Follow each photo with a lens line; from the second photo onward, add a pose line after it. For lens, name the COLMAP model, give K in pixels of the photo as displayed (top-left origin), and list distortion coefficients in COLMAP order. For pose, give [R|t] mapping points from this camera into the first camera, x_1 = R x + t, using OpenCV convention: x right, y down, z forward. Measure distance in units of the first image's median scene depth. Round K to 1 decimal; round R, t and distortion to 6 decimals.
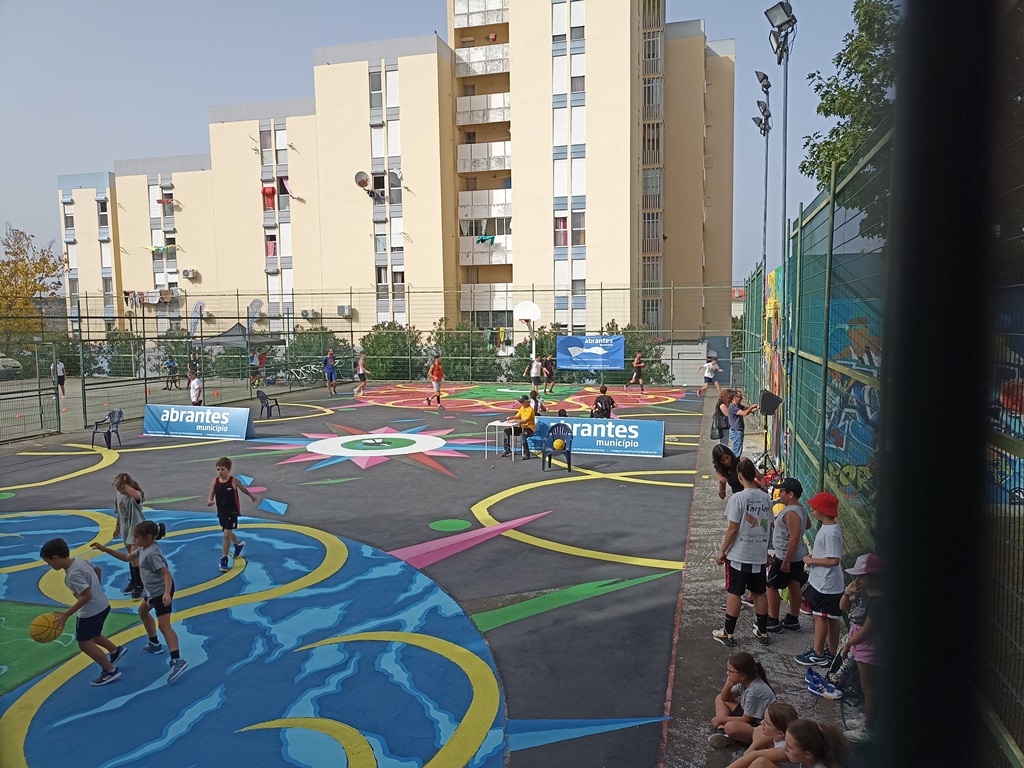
lens RADIAL K [[751.4, 0, 512.0], [0, 751.4, 384.0], [0, 0, 1]] dist [0.021209, -0.000458]
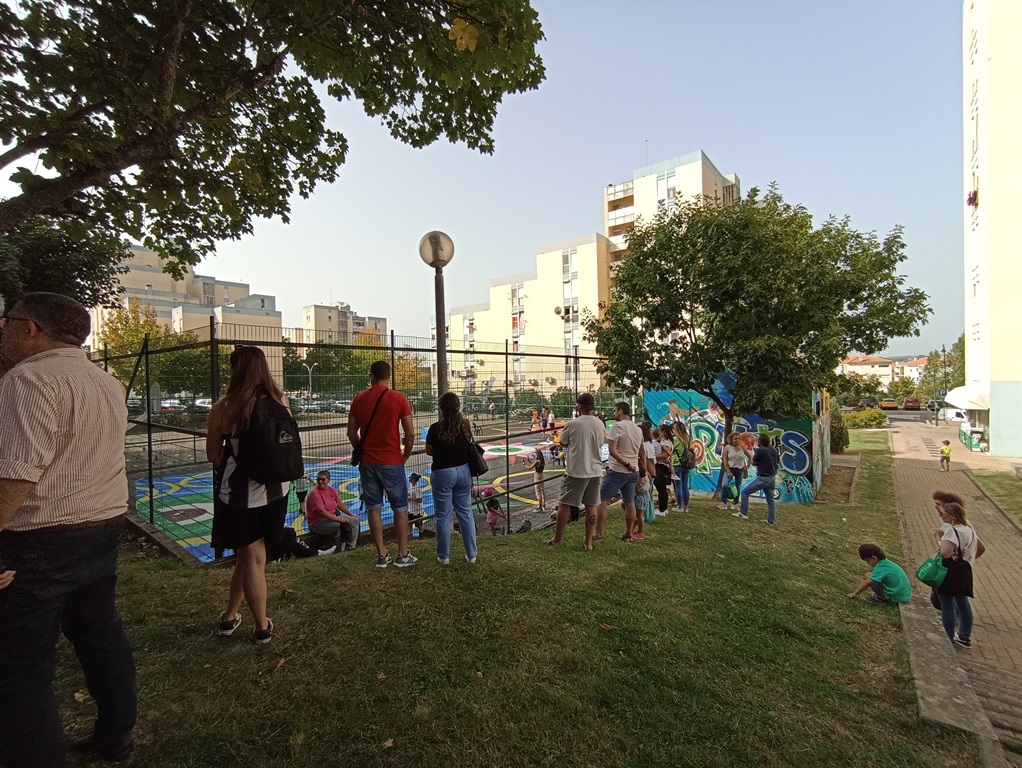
lens RADIAL K [[459.9, 0, 511.0], [0, 459.9, 384.0], [0, 0, 1]] dist [-0.035826, 0.021844]
pose [[0.915628, -0.001364, -0.402024, 0.201010], [-0.025578, 0.997771, -0.061639, -0.015337], [0.401212, 0.066722, 0.913552, -0.121085]]
